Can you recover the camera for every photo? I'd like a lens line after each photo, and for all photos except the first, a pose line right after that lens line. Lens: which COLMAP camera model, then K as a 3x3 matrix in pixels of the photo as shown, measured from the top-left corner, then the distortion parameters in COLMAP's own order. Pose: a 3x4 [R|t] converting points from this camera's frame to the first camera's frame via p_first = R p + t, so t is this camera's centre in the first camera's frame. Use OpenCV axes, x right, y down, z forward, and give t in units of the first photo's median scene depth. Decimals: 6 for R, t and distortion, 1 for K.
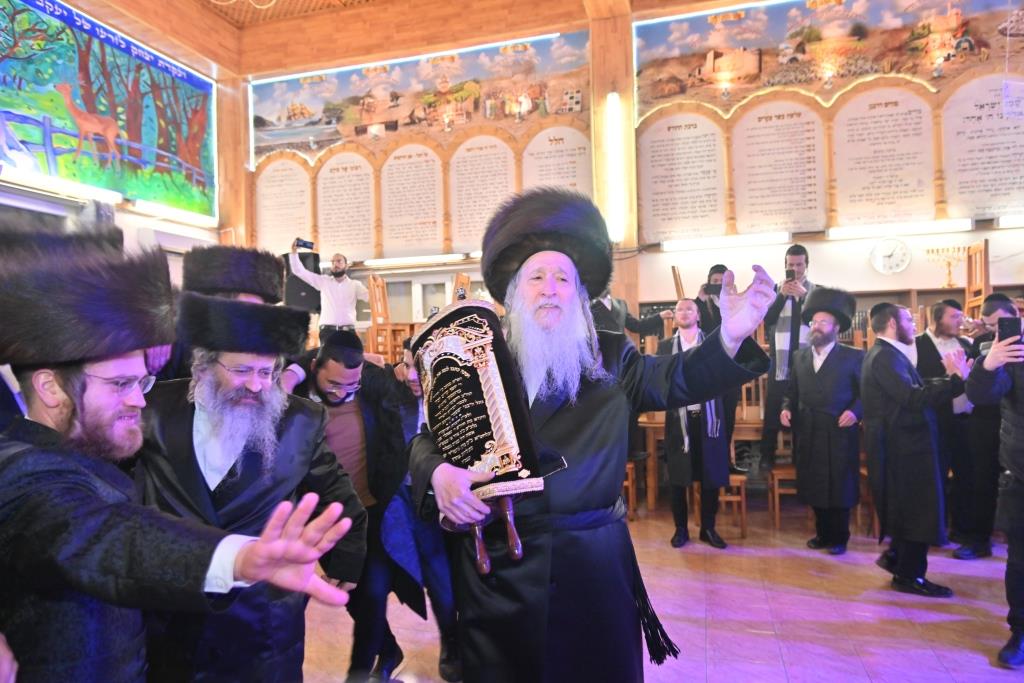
lens RADIAL K [[672.8, 0, 525.4], [0, 672.8, 356.7], [0, 0, 1]] dist [0.006496, -0.003334]
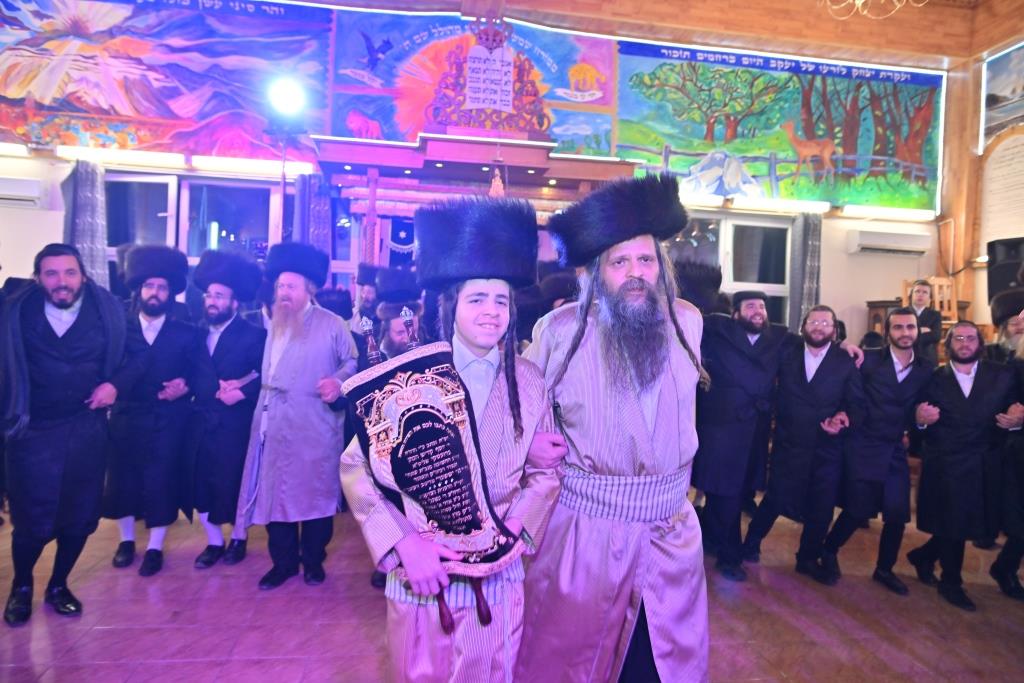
lens RADIAL K [[672.8, 0, 515.3], [0, 672.8, 343.3], [0, 0, 1]] dist [0.006496, -0.003334]
pose [[0.423207, 0.051143, -0.904588, 0.215994], [-0.055565, 0.997991, 0.030428, -0.006490], [0.904327, 0.037386, 0.425199, 0.026853]]
